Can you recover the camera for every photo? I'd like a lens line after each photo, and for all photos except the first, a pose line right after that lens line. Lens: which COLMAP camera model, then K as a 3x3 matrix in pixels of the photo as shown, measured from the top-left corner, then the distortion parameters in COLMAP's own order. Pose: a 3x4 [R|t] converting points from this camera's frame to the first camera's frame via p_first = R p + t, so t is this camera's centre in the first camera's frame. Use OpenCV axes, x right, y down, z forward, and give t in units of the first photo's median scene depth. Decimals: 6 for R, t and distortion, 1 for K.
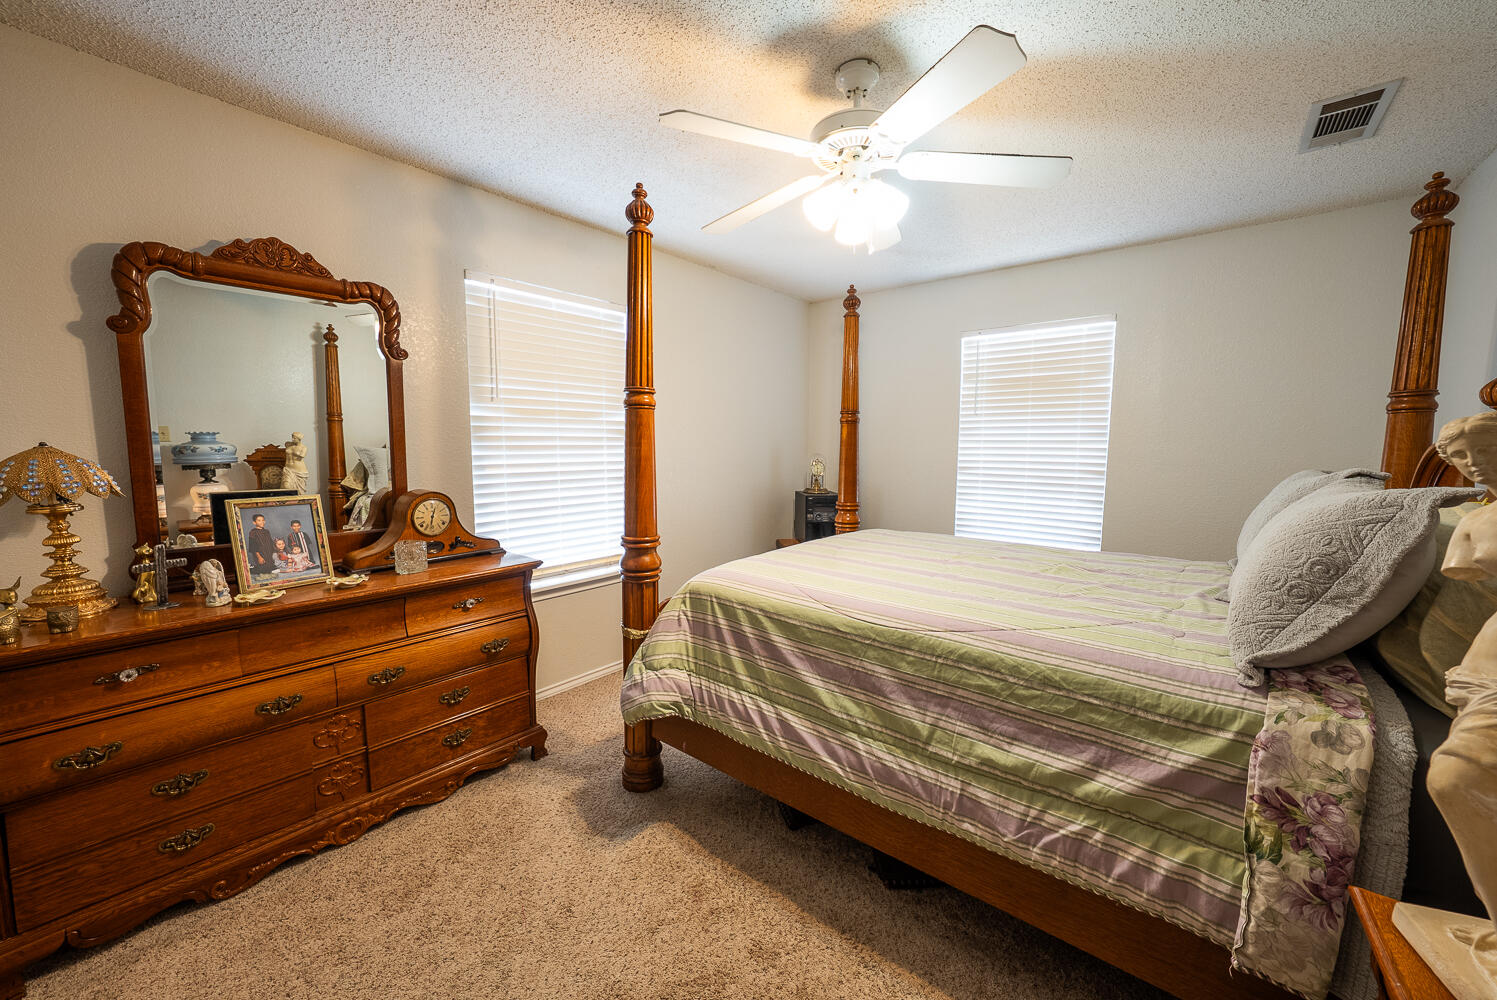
lens RADIAL K [[554.9, 0, 747.2], [0, 554.9, 502.8], [0, 0, 1]] dist [-0.007424, 0.000107]
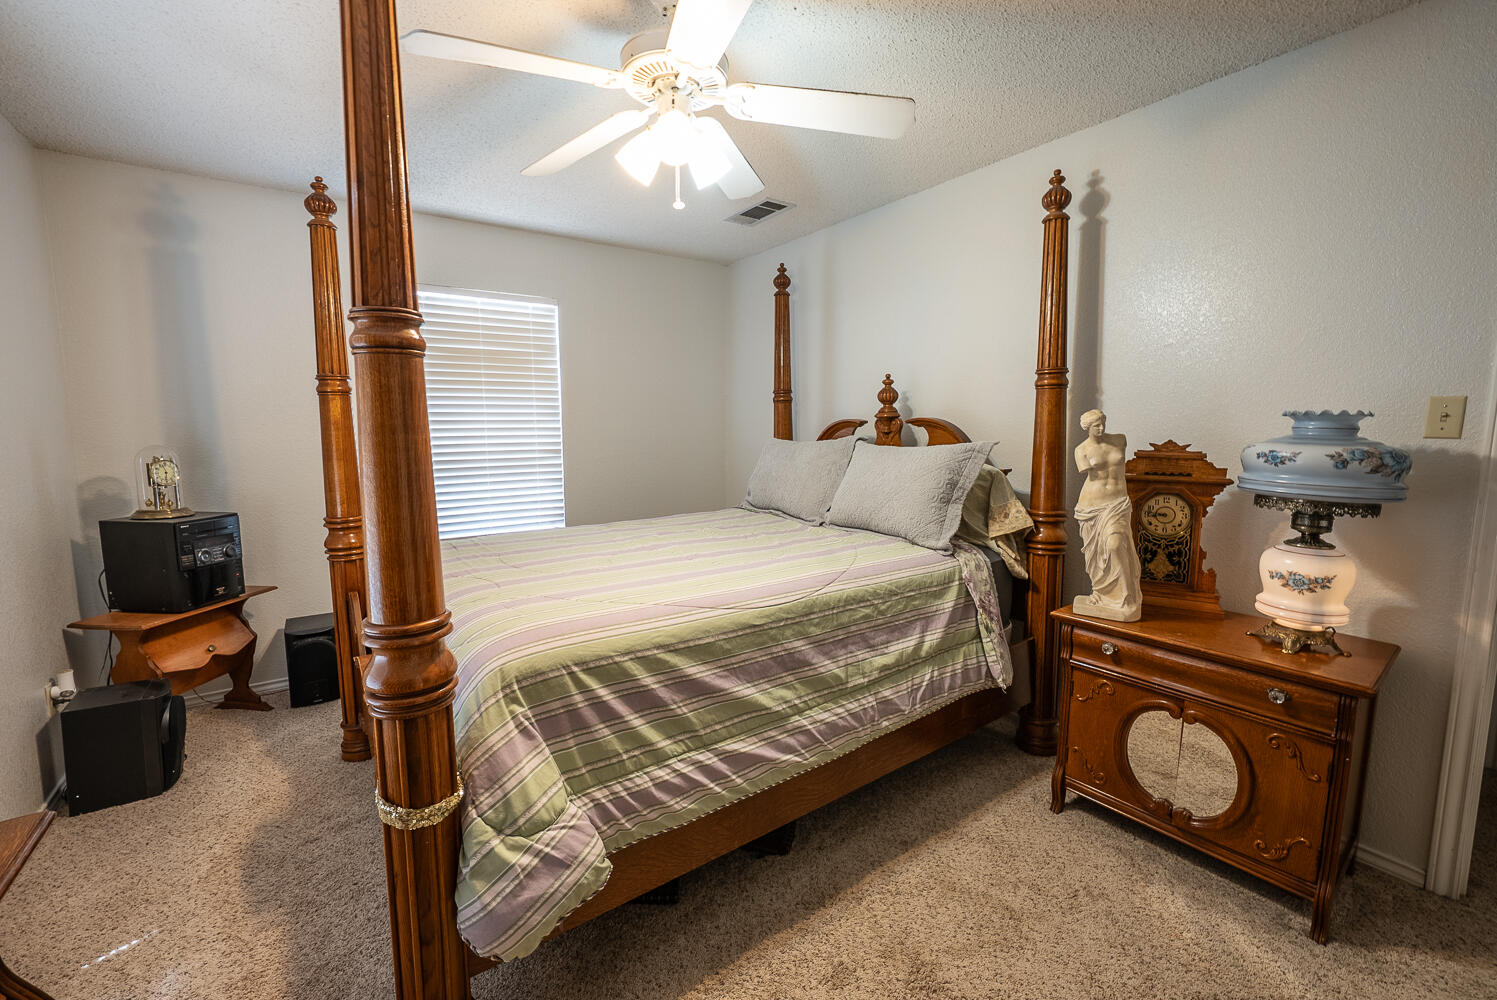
lens RADIAL K [[631.3, 0, 748.5], [0, 631.3, 493.4], [0, 0, 1]] dist [0.002339, 0.000054]
pose [[0.254248, -0.115887, 0.960171, -0.880856], [0.110395, 0.989784, 0.090229, -0.093011], [-0.960818, 0.083058, 0.264444, 0.752088]]
